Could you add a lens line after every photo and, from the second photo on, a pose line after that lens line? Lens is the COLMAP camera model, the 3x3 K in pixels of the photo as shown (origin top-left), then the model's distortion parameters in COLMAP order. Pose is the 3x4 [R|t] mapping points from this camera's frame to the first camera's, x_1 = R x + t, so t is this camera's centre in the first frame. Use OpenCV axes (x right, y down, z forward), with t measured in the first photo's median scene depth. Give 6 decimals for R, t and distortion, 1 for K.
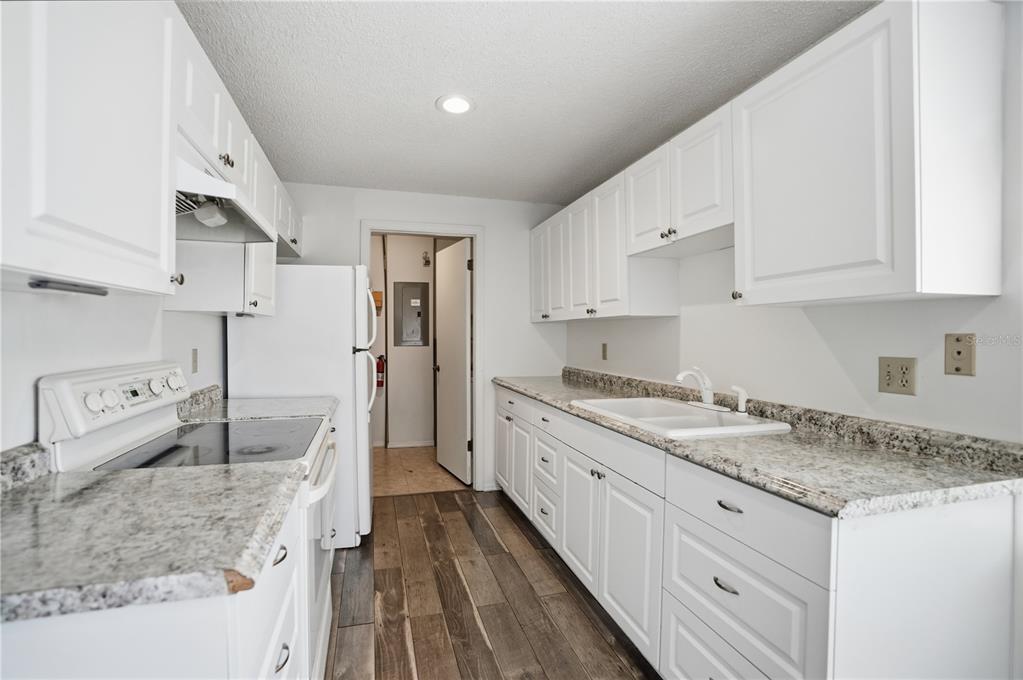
lens RADIAL K [[476.9, 0, 511.5], [0, 476.9, 340.0], [0, 0, 1]] dist [-0.078496, 0.033034]
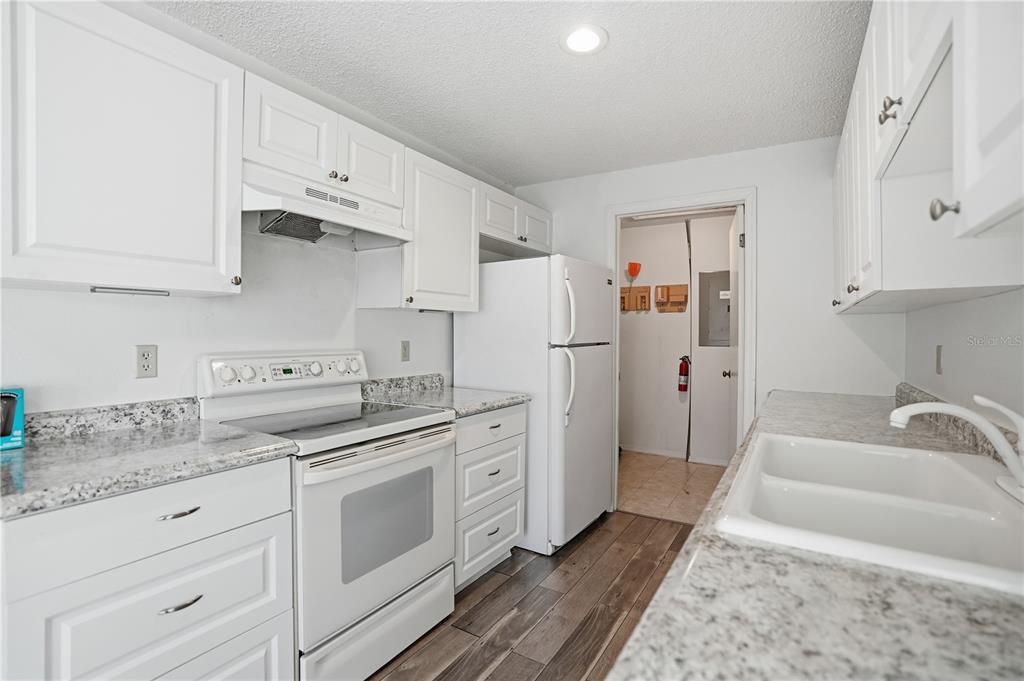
lens RADIAL K [[477.4, 0, 512.0], [0, 477.4, 340.5], [0, 0, 1]] dist [-0.078496, 0.033034]
pose [[0.663337, 0.012198, -0.748222, 0.320185], [-0.013890, 0.999896, 0.003987, 0.007339], [0.748192, 0.007748, 0.663437, 0.311912]]
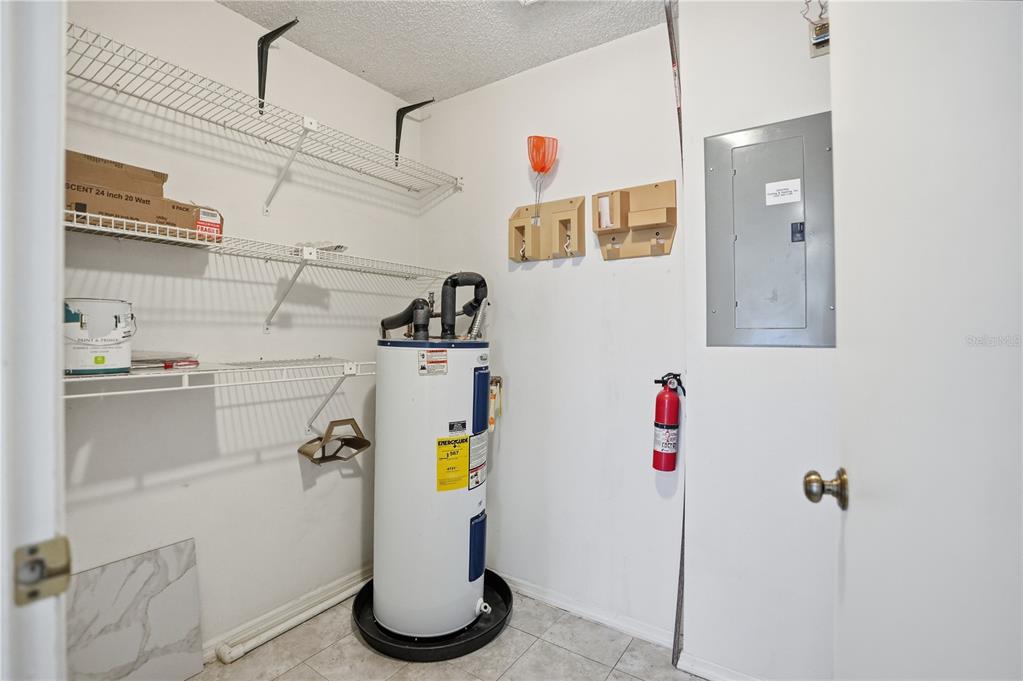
lens RADIAL K [[500.6, 0, 511.5], [0, 500.6, 340.5], [0, 0, 1]] dist [-0.092200, 0.038849]
pose [[0.632310, -0.000467, -0.774715, -0.151528], [-0.008337, 0.999938, -0.007407, 0.023922], [0.774671, 0.011142, 0.632267, 1.301345]]
